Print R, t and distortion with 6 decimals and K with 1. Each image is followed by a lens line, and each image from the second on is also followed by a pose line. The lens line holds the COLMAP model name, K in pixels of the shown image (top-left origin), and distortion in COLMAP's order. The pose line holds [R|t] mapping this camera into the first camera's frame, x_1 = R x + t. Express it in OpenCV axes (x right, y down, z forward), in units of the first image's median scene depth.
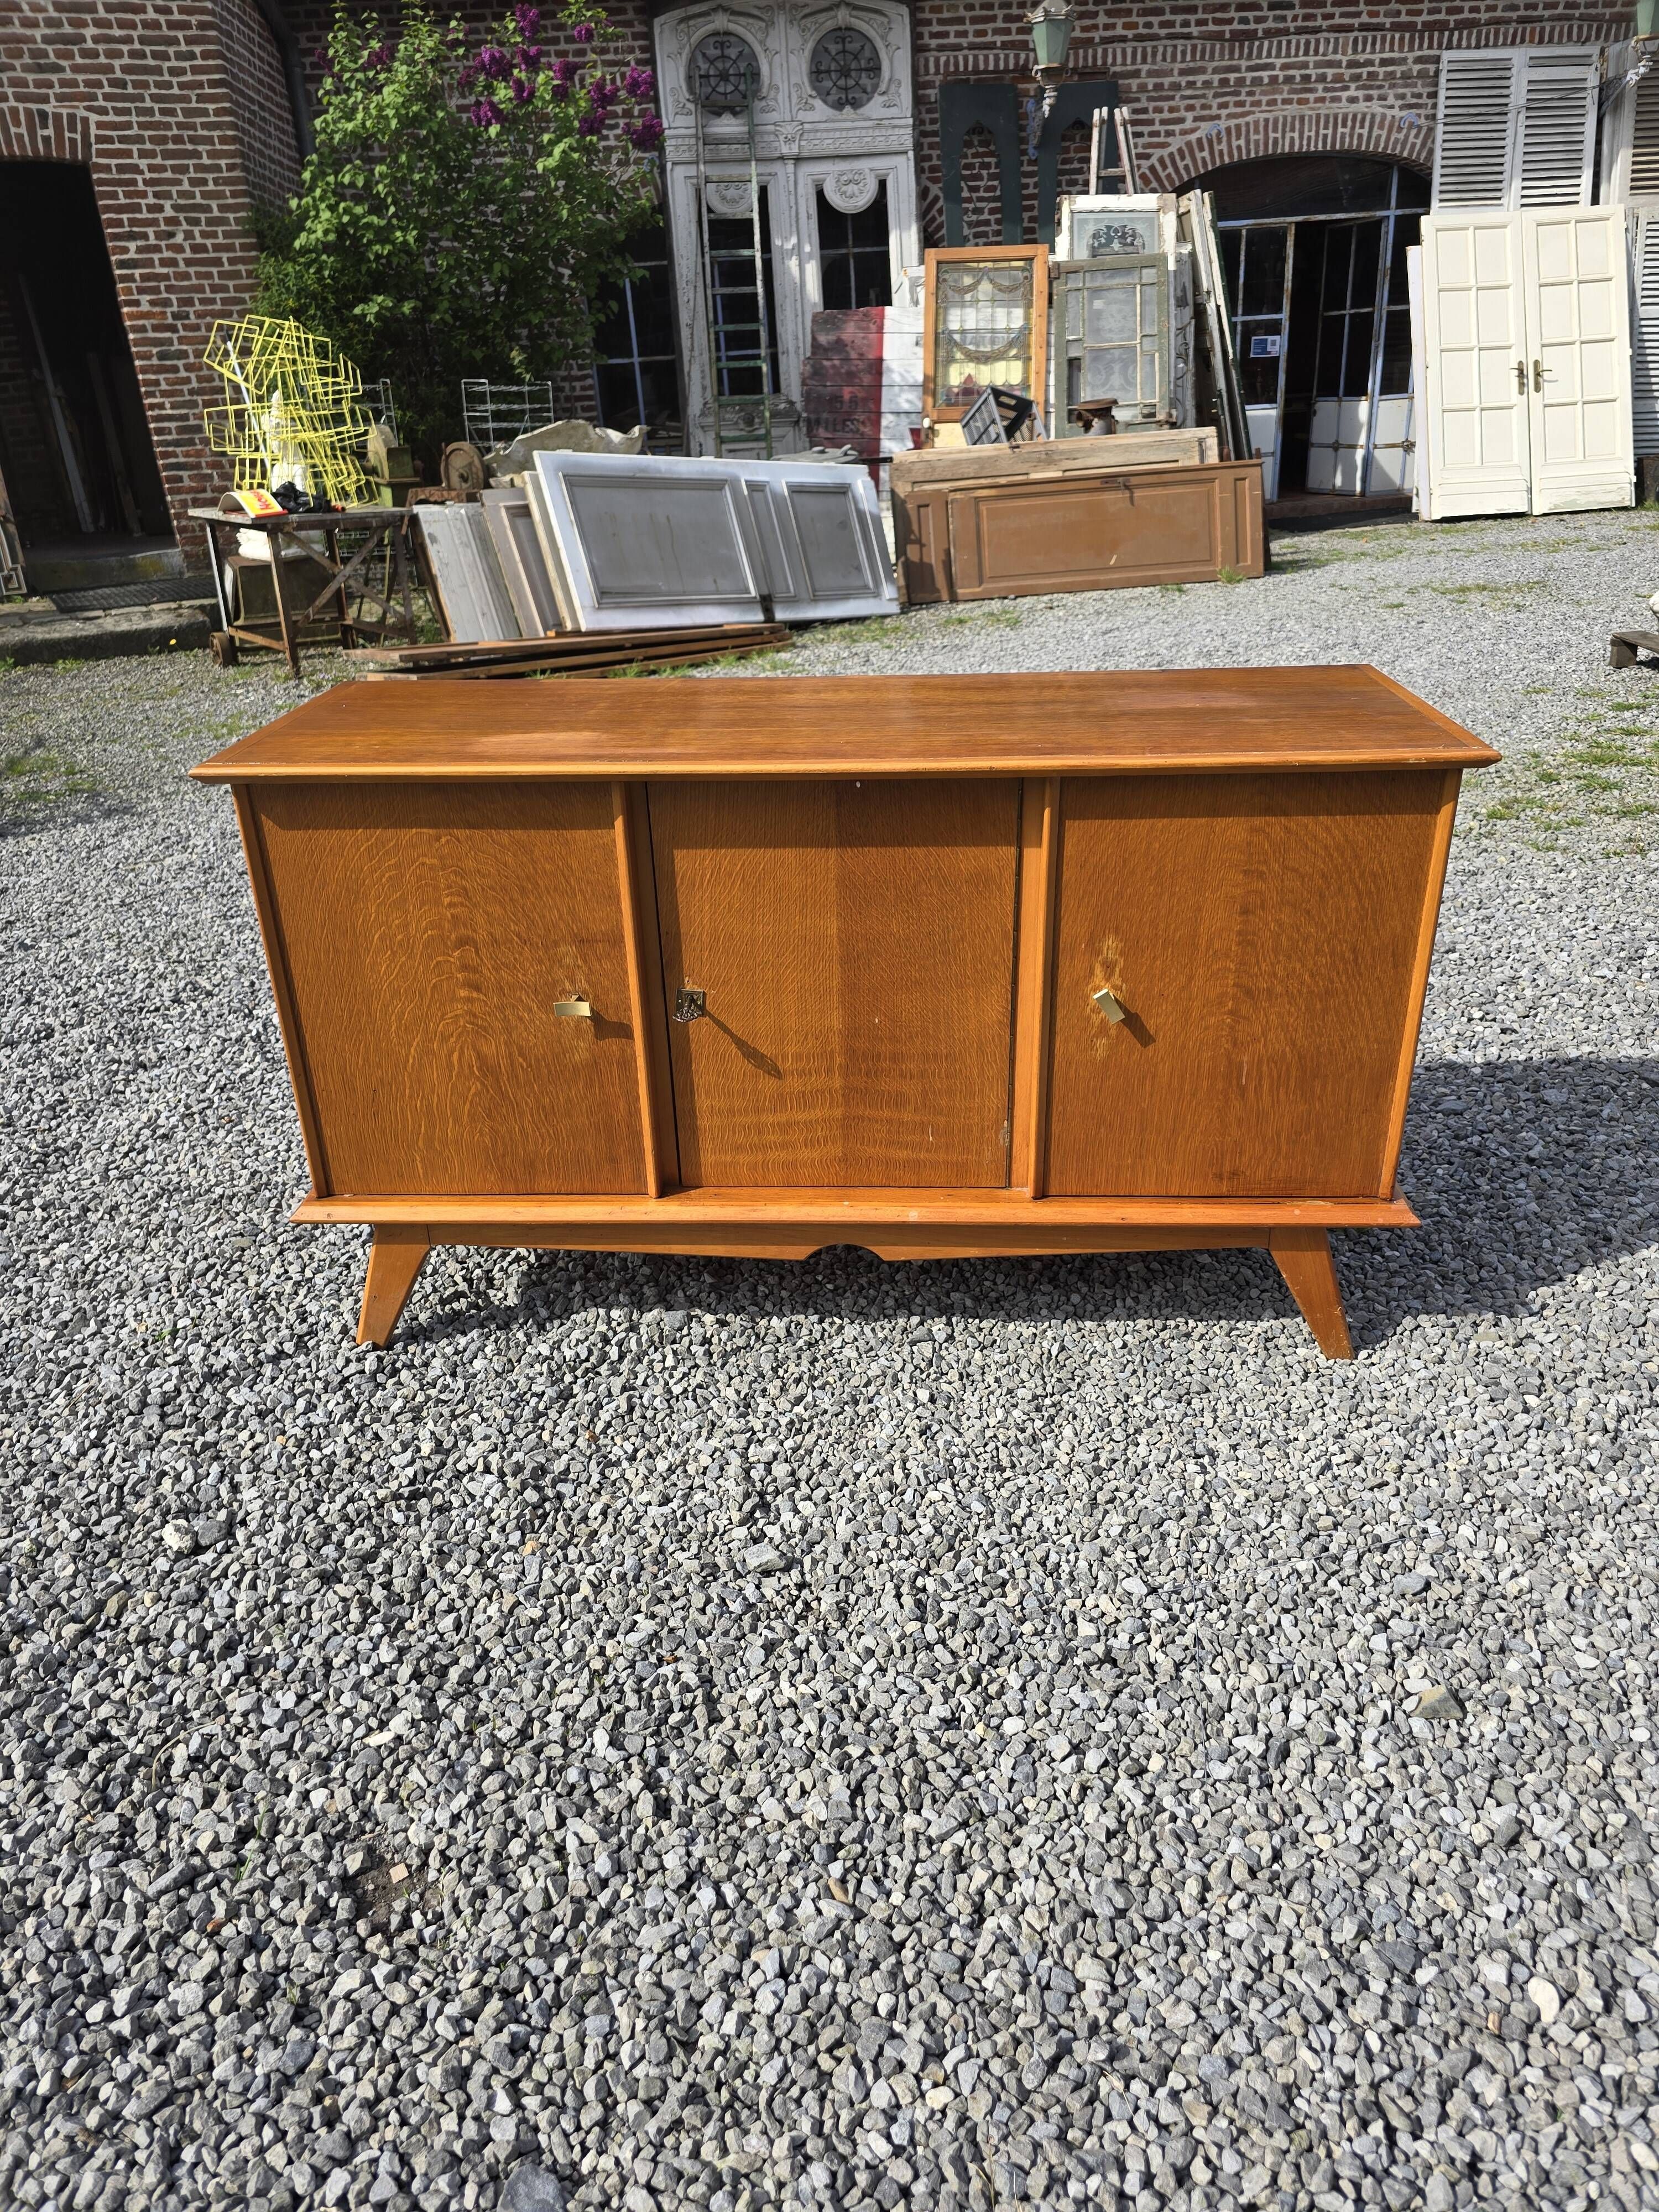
lens RADIAL K [[1472.7, 0, 846.8], [0, 1472.7, 1083.2], [0, 0, 1]] dist [0.059218, -0.053982]
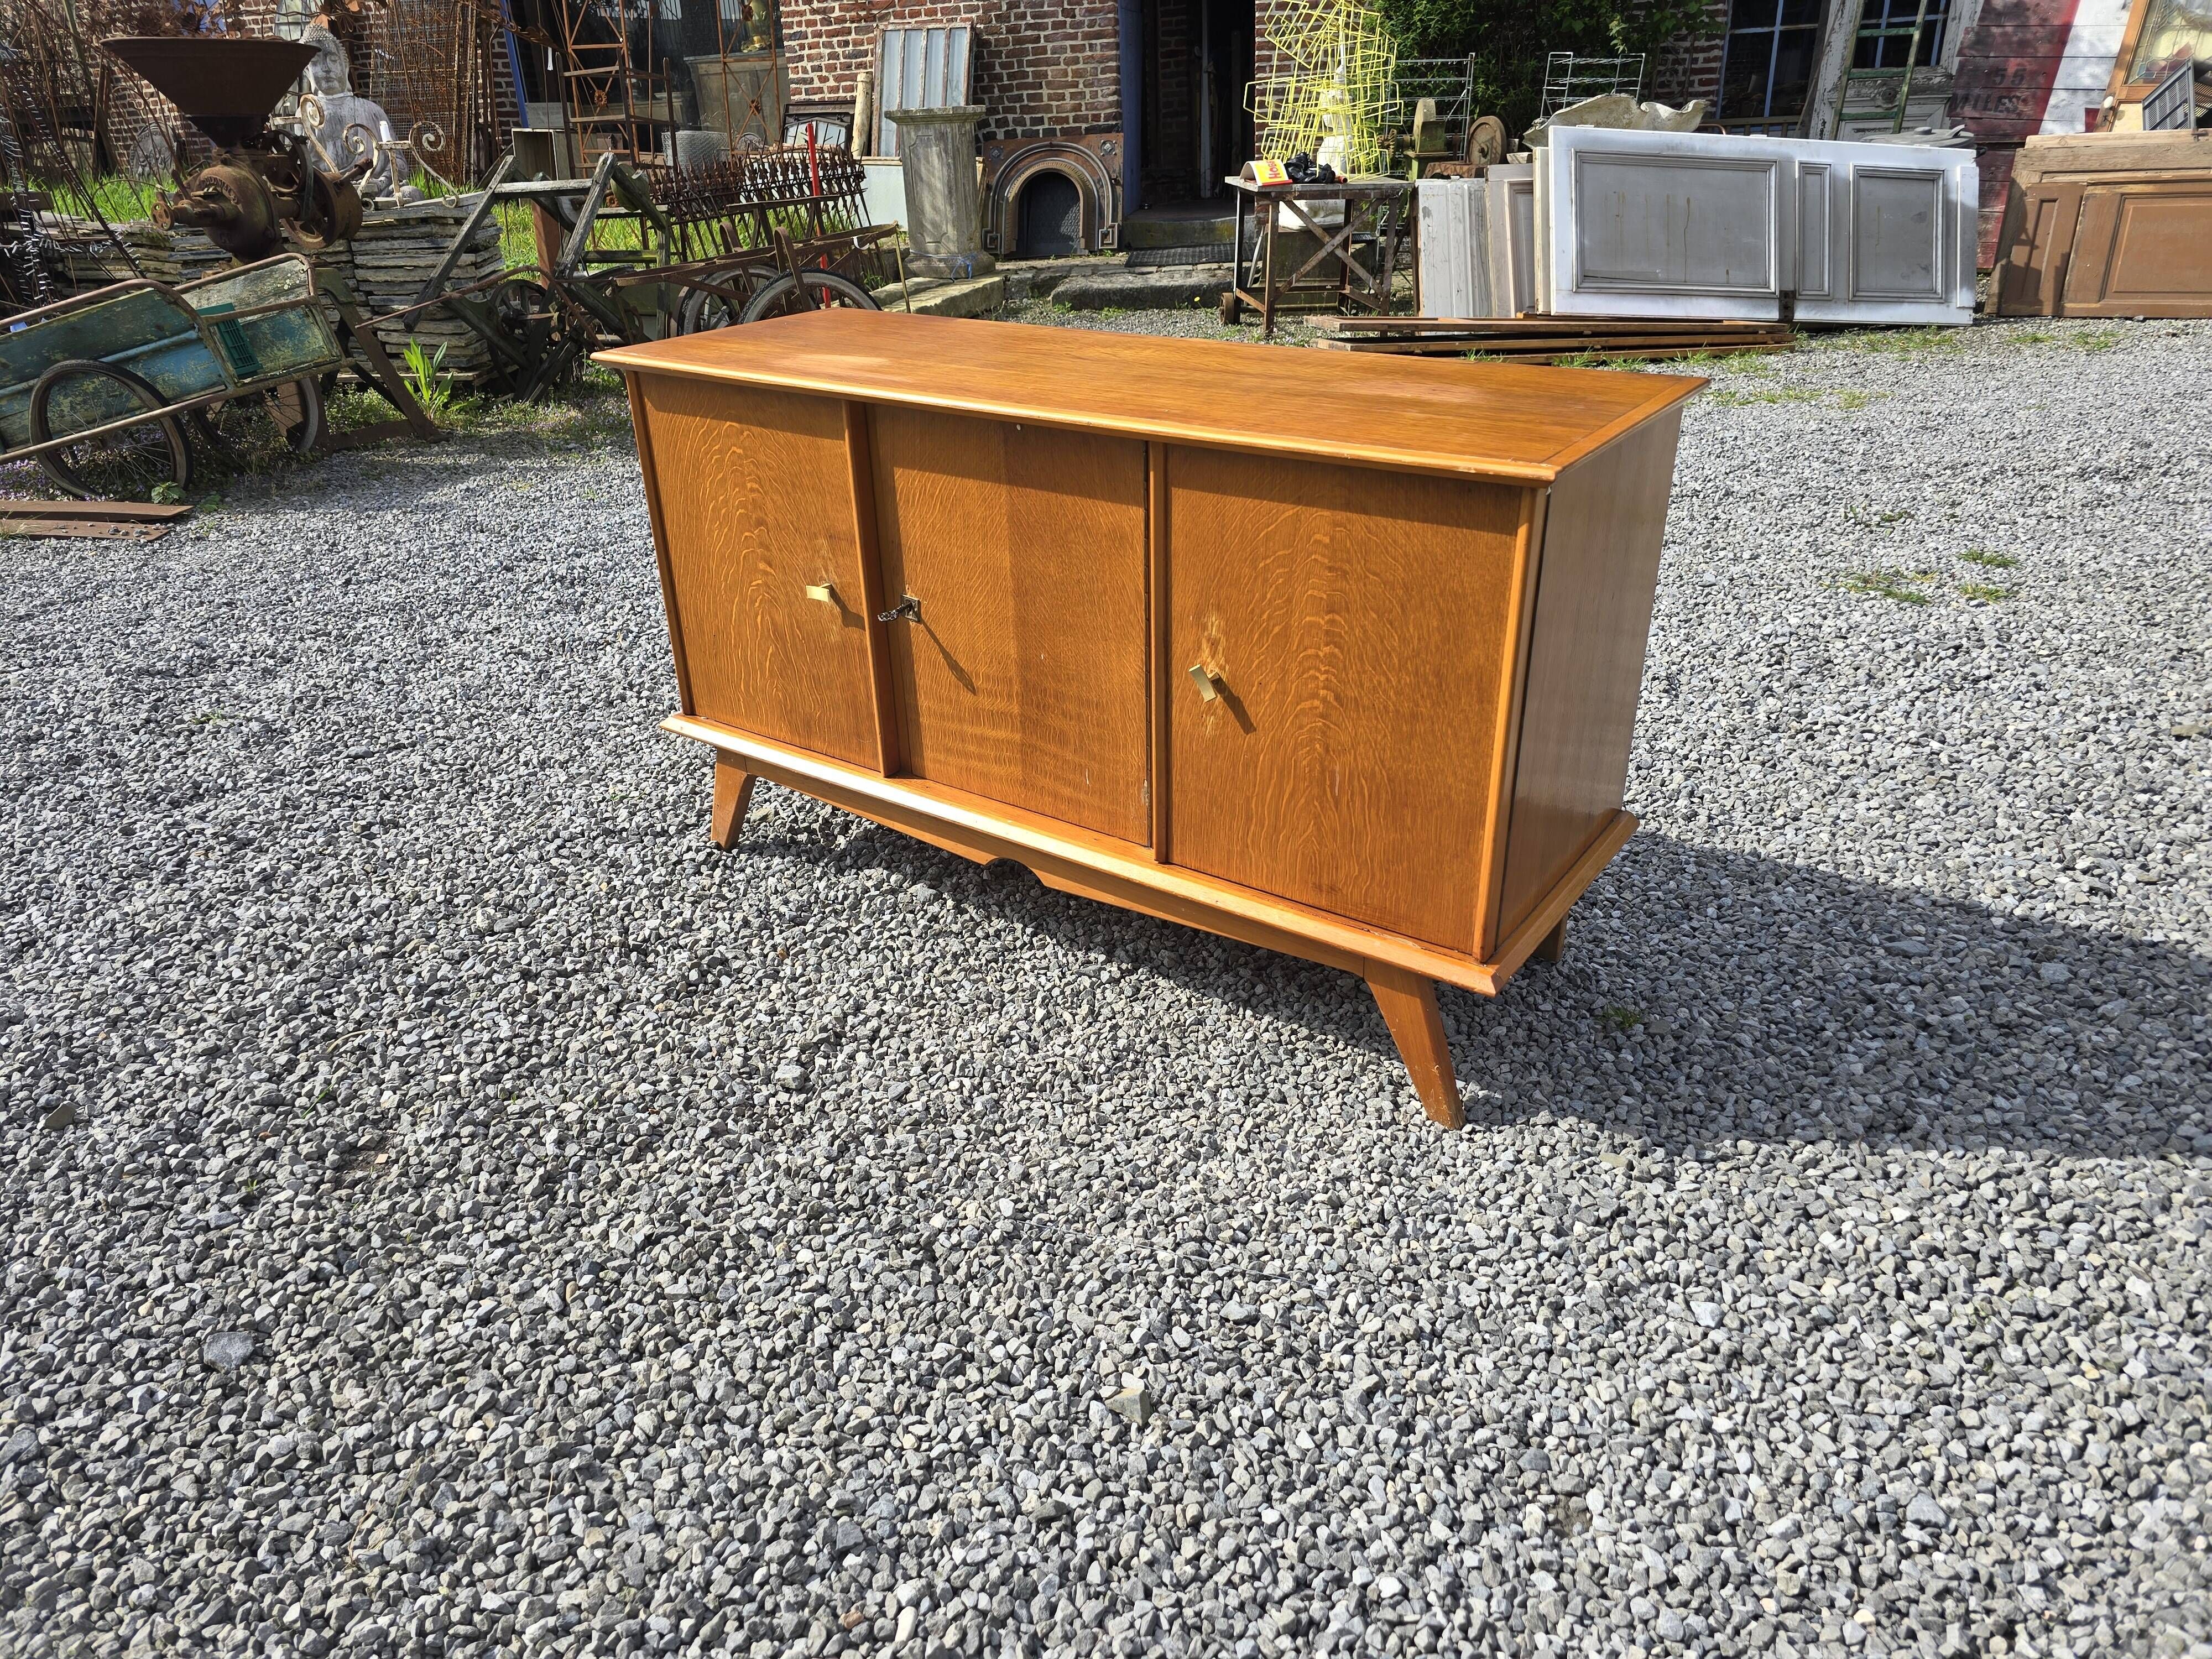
lens RADIAL K [[1472.7, 0, 1088.0], [0, 1472.7, 818.3], [0, 0, 1]] dist [0.059218, -0.053982]
pose [[0.836248, 0.248787, -0.488665, 0.600347], [-0.232924, 0.967923, 0.094185, -0.037066], [0.496422, 0.035060, 0.867373, 0.092197]]
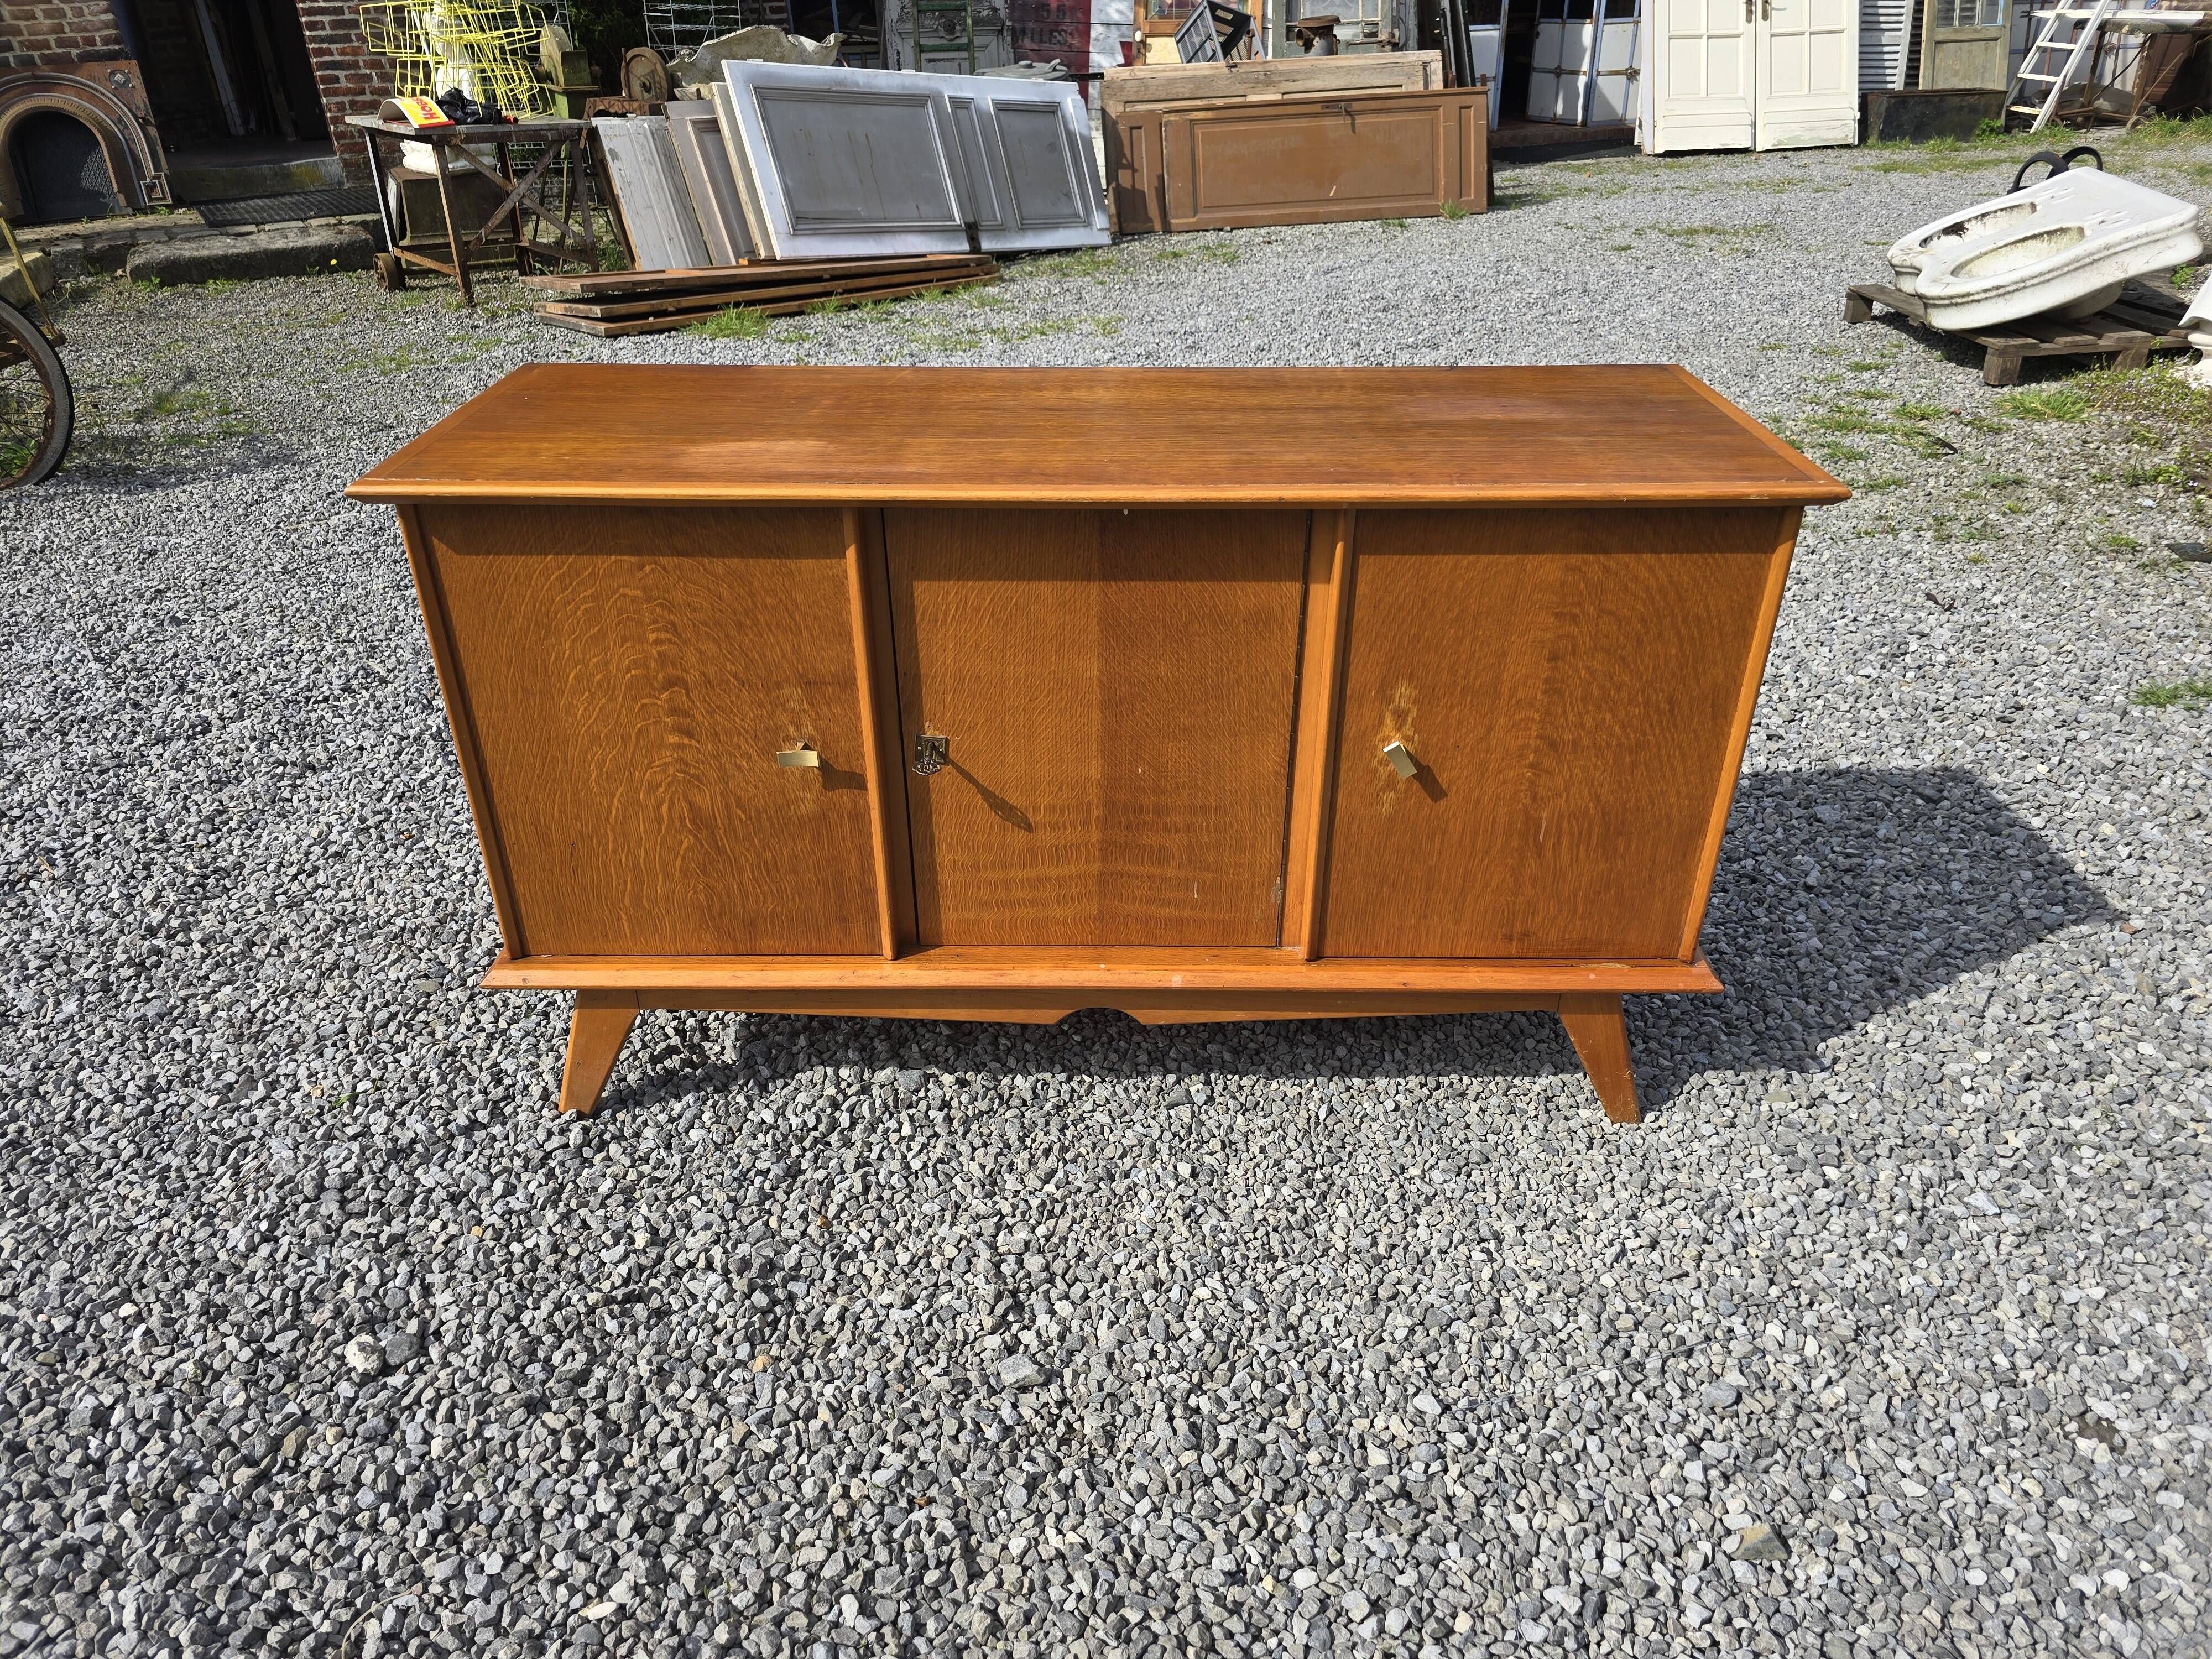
lens RADIAL K [[1472.7, 0, 1113.8], [0, 1472.7, 830.6], [0, 0, 1]] dist [0.059218, -0.053982]
pose [[0.998960, 0.000086, 0.045587, -0.036512], [-0.003549, 0.997109, 0.075906, -0.074007], [-0.045449, -0.075989, 0.996072, 0.102803]]
